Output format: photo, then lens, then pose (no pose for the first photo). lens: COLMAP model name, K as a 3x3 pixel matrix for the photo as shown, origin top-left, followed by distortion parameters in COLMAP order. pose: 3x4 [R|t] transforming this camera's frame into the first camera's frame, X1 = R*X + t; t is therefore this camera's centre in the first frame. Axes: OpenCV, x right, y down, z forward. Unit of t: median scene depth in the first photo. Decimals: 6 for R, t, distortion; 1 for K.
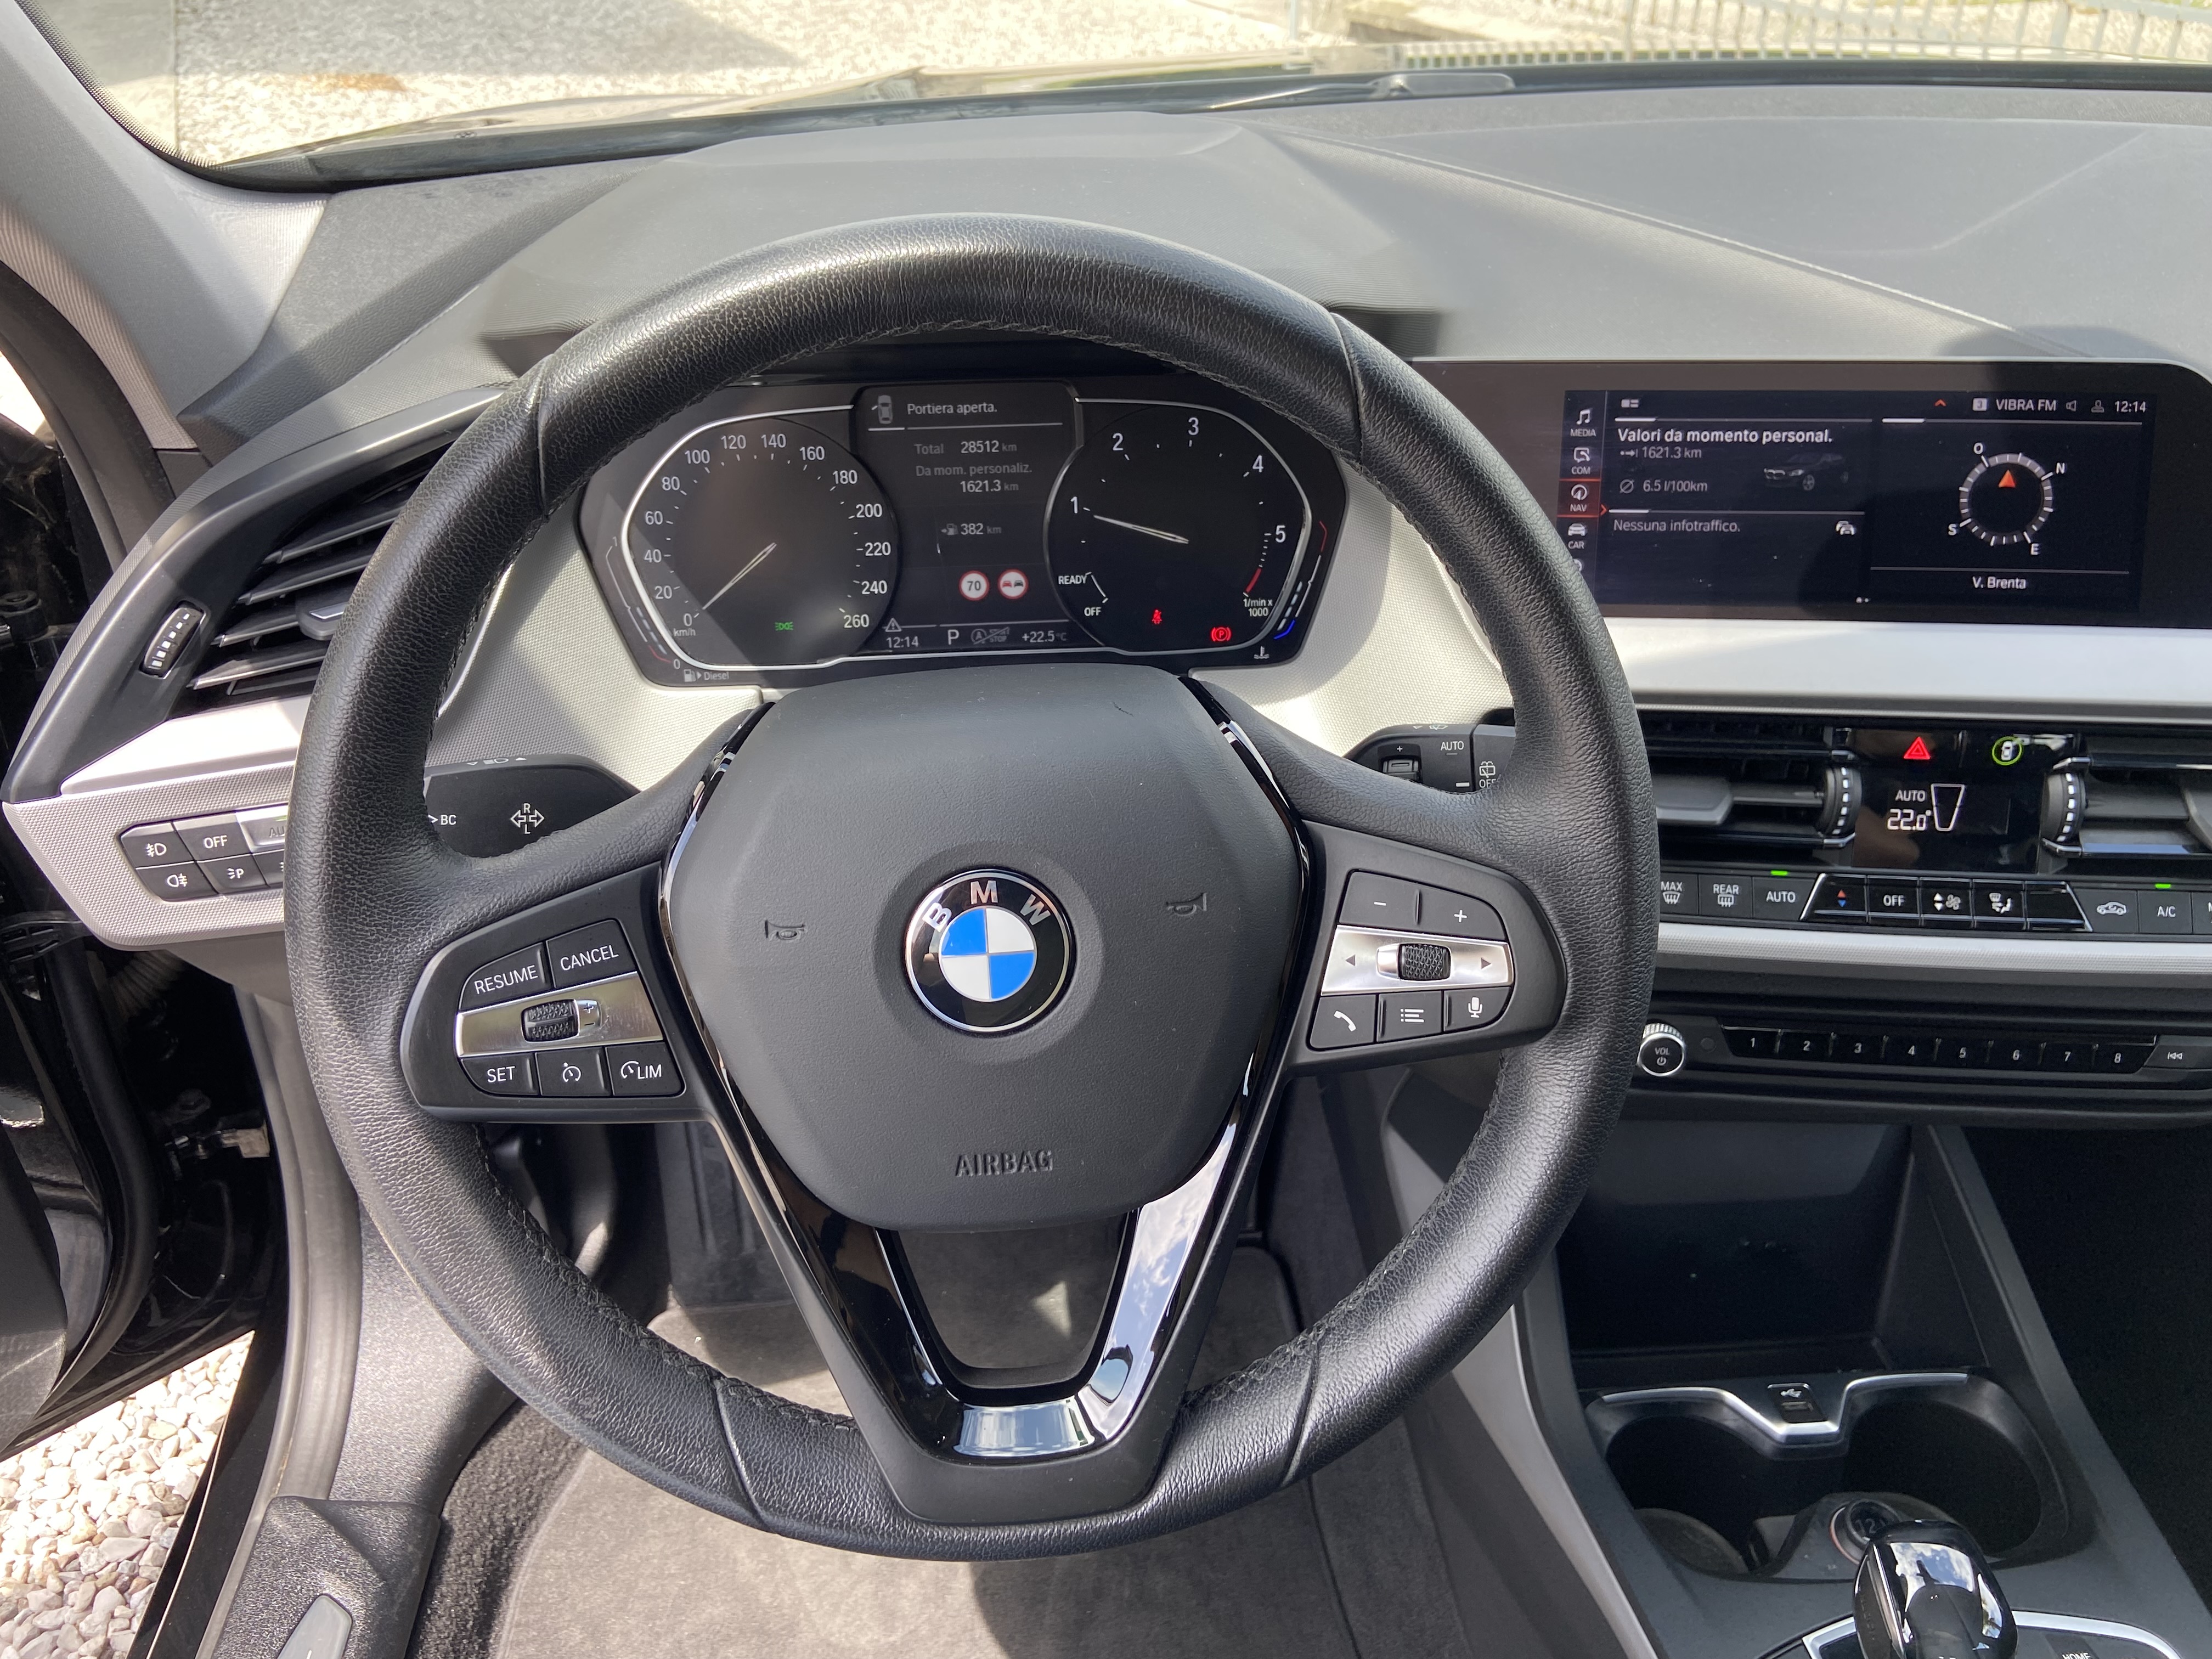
lens RADIAL K [[1695.3, 0, 1093.7], [0, 1695.3, 818.9], [0, 0, 1]] dist [0.087451, -0.059018]
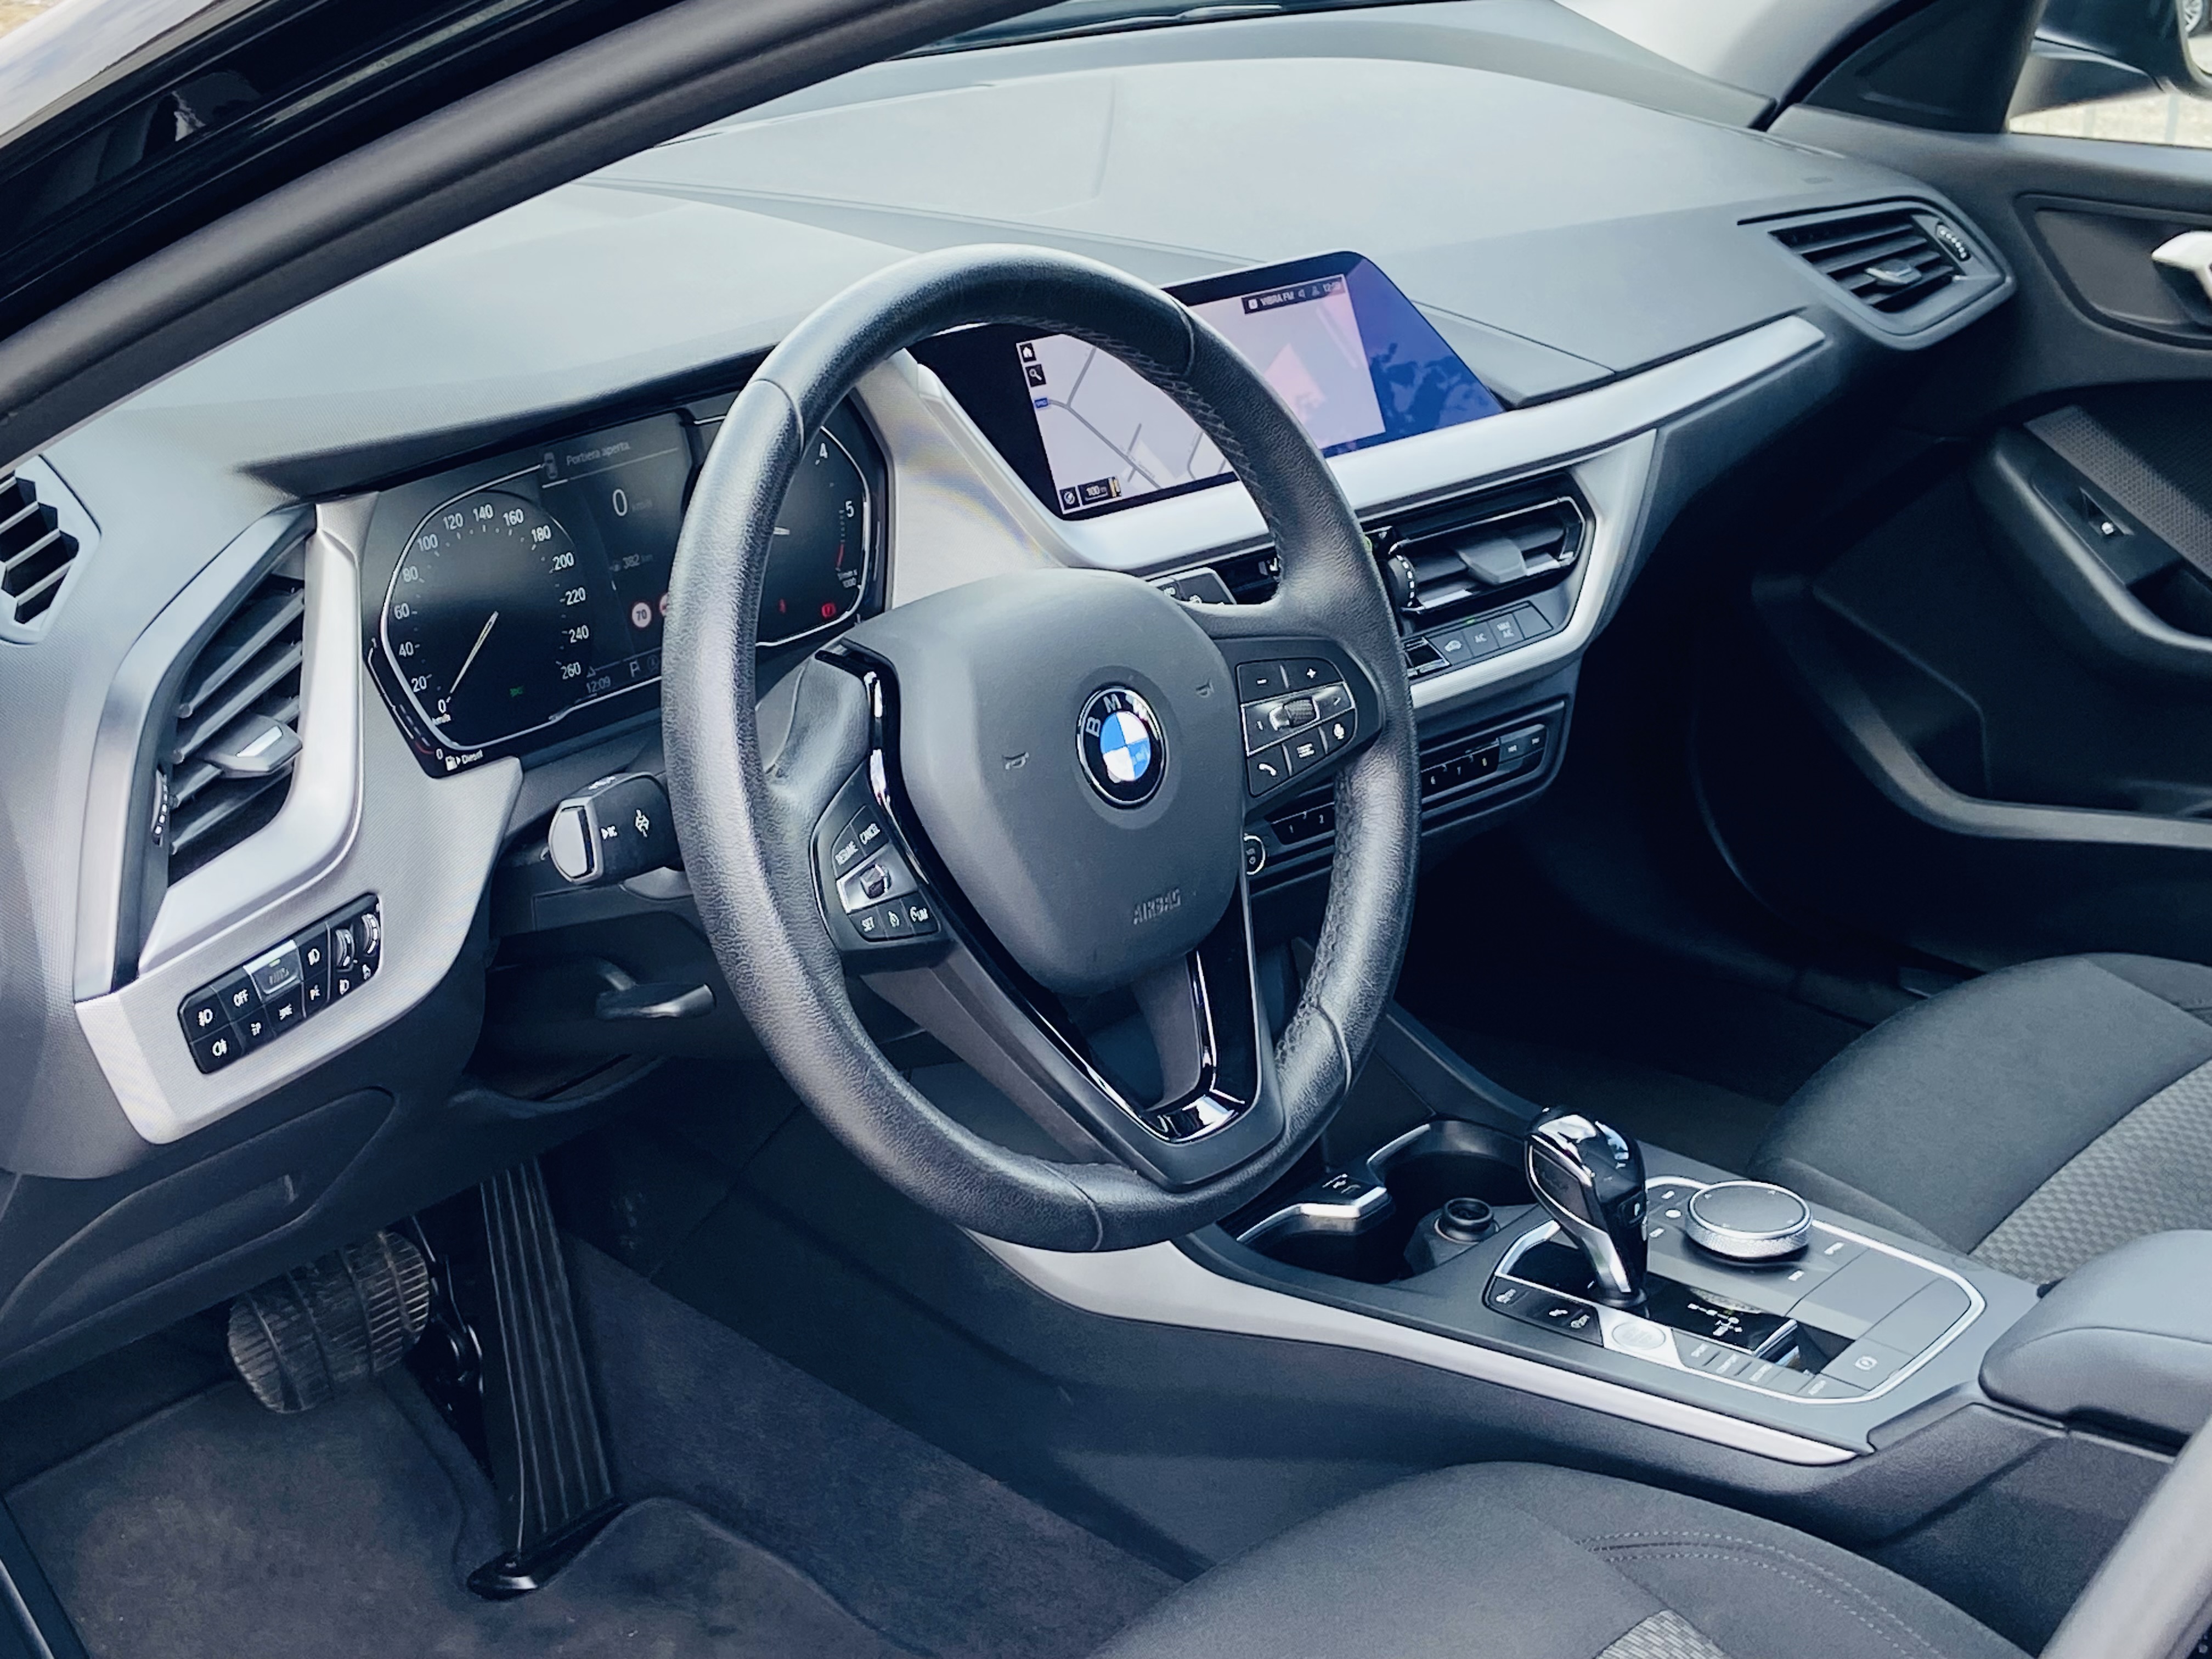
lens RADIAL K [[3447.7, 0, 1099.4], [0, 3447.7, 824.1], [0, 0, 1]] dist [0.128507, 0.000000]
pose [[0.691646, -0.257757, 0.674676, -1.359668], [0.365025, 0.930812, -0.018595, 0.124740], [-0.623203, 0.259134, 0.737880, -0.708532]]
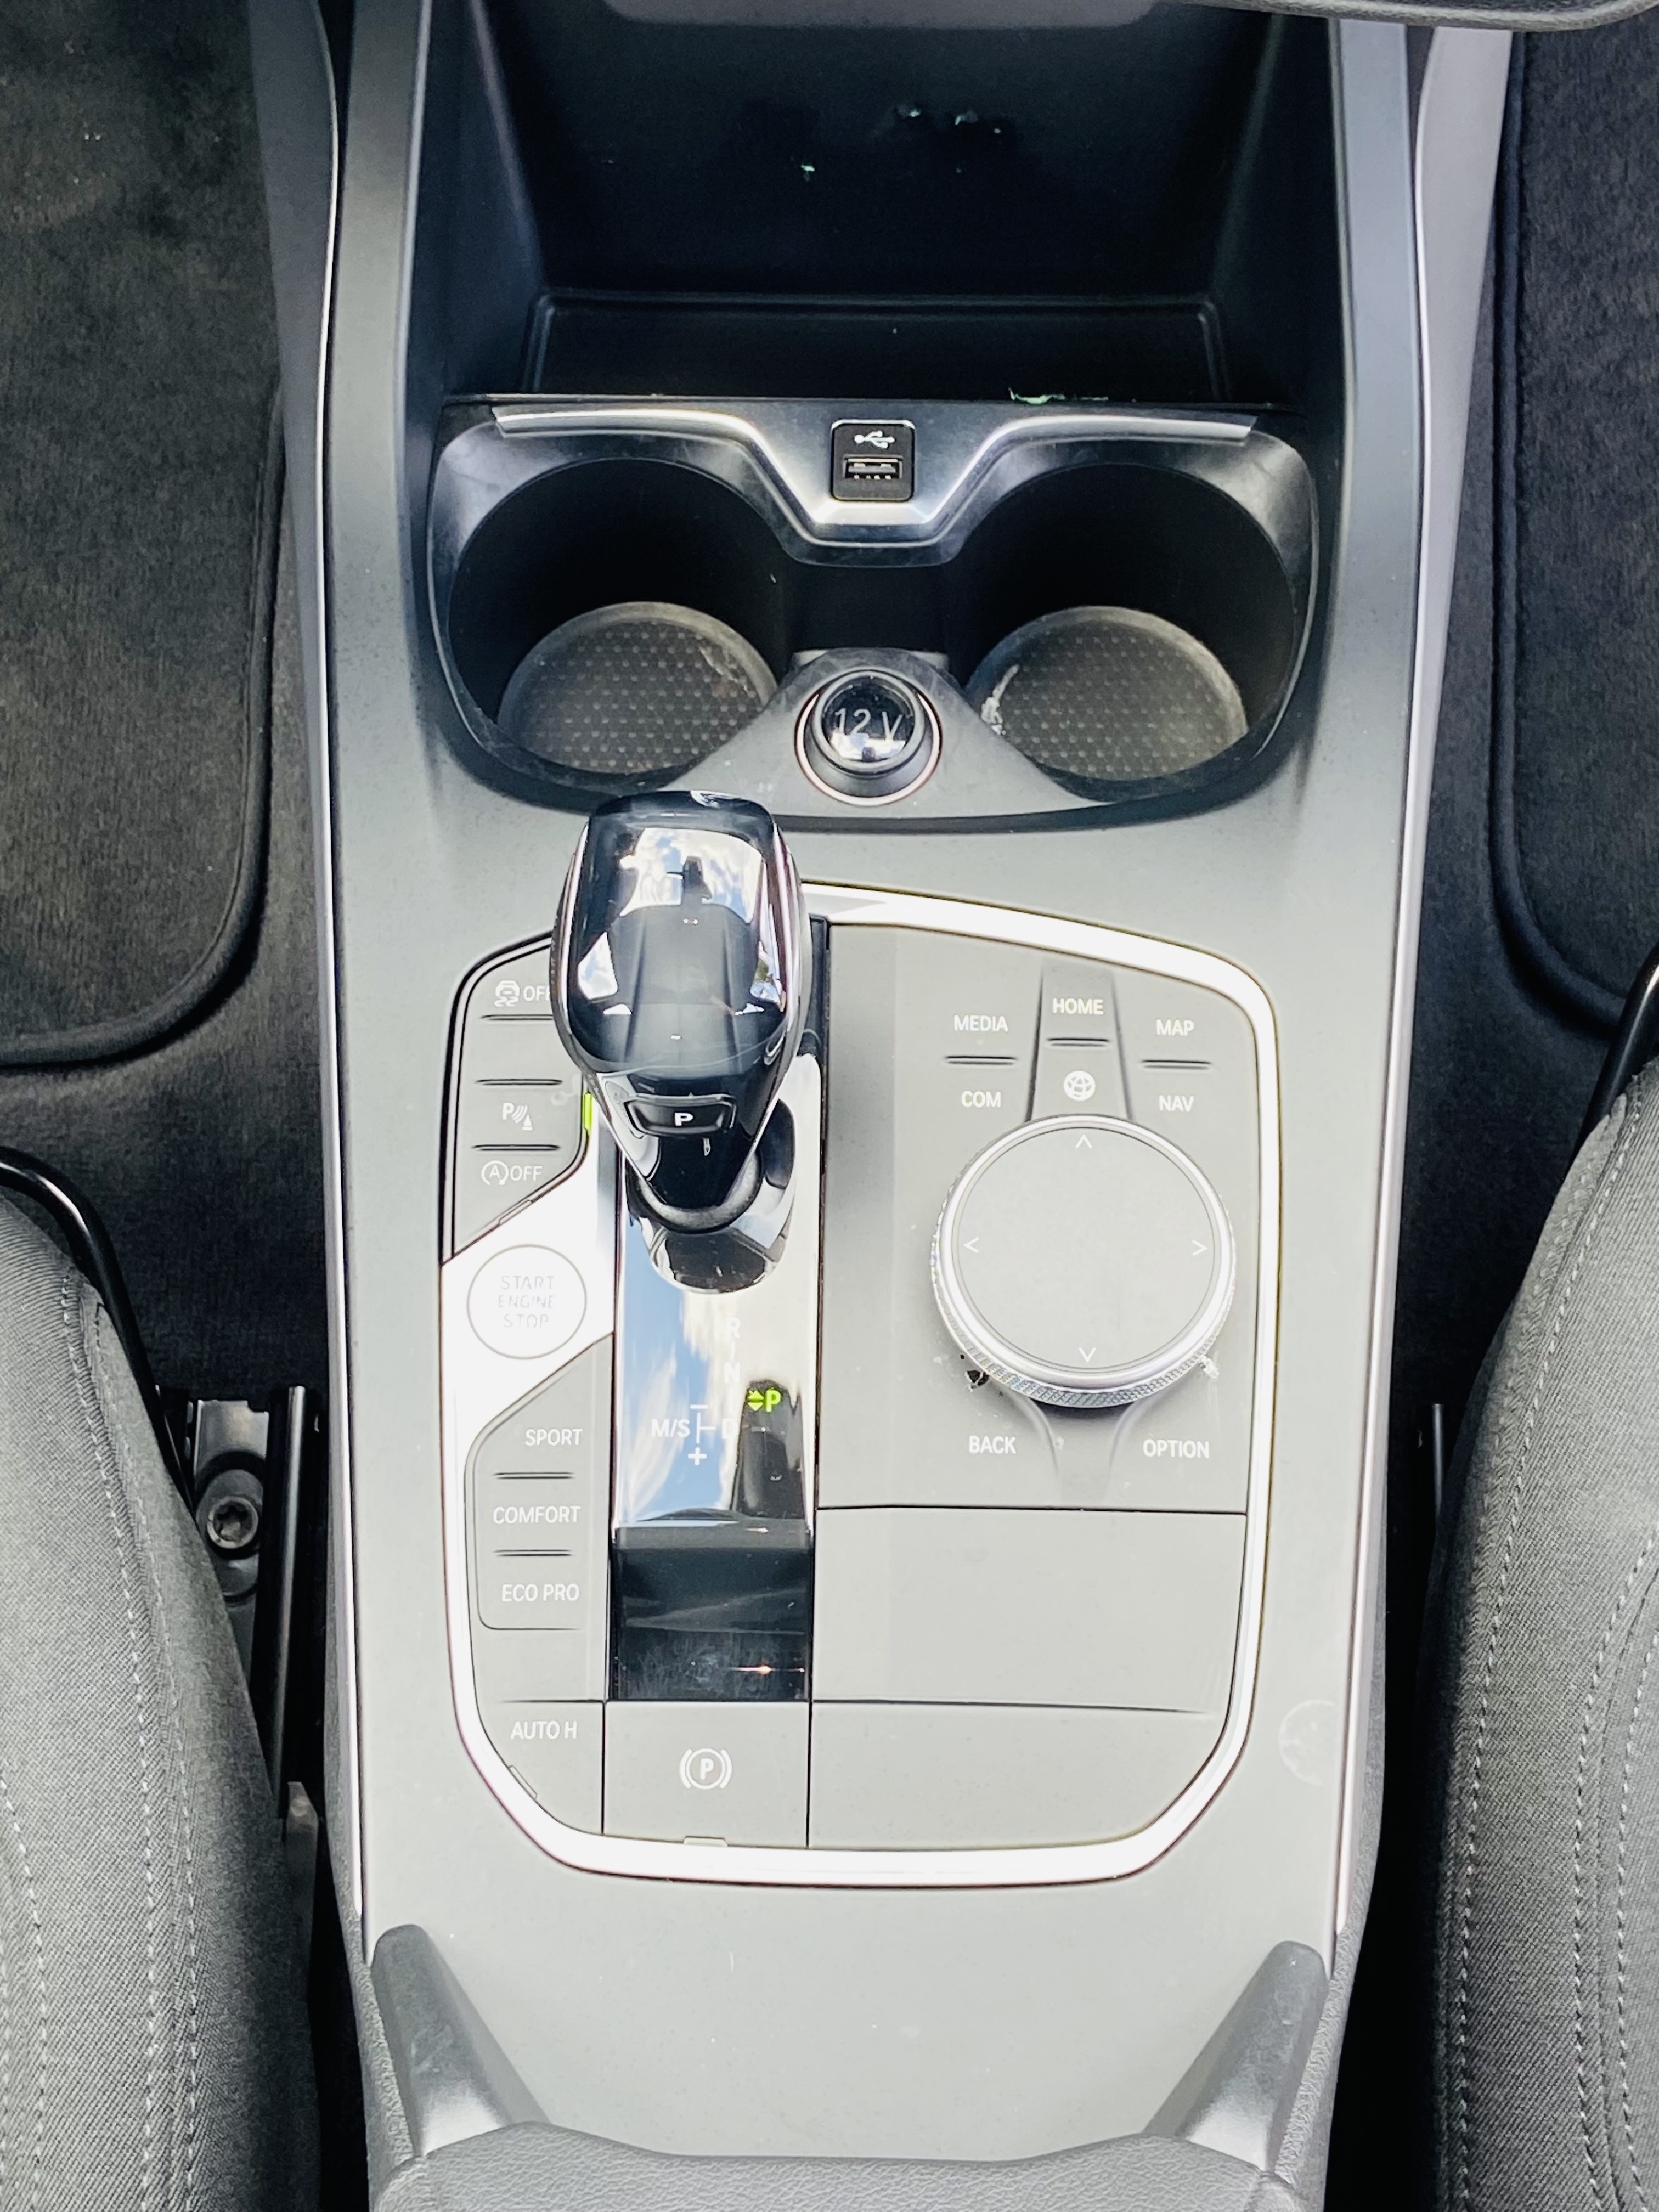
lens RADIAL K [[3330.8, 0, 875.4], [0, 3330.8, 1106.0], [0, 0, 1]] dist [0.084019, 0.000000]
pose [[0.996820, 0.078669, -0.012680, 0.518475], [-0.054072, 0.784684, 0.617533, -0.128970], [0.058531, -0.614884, 0.786443, 0.159698]]
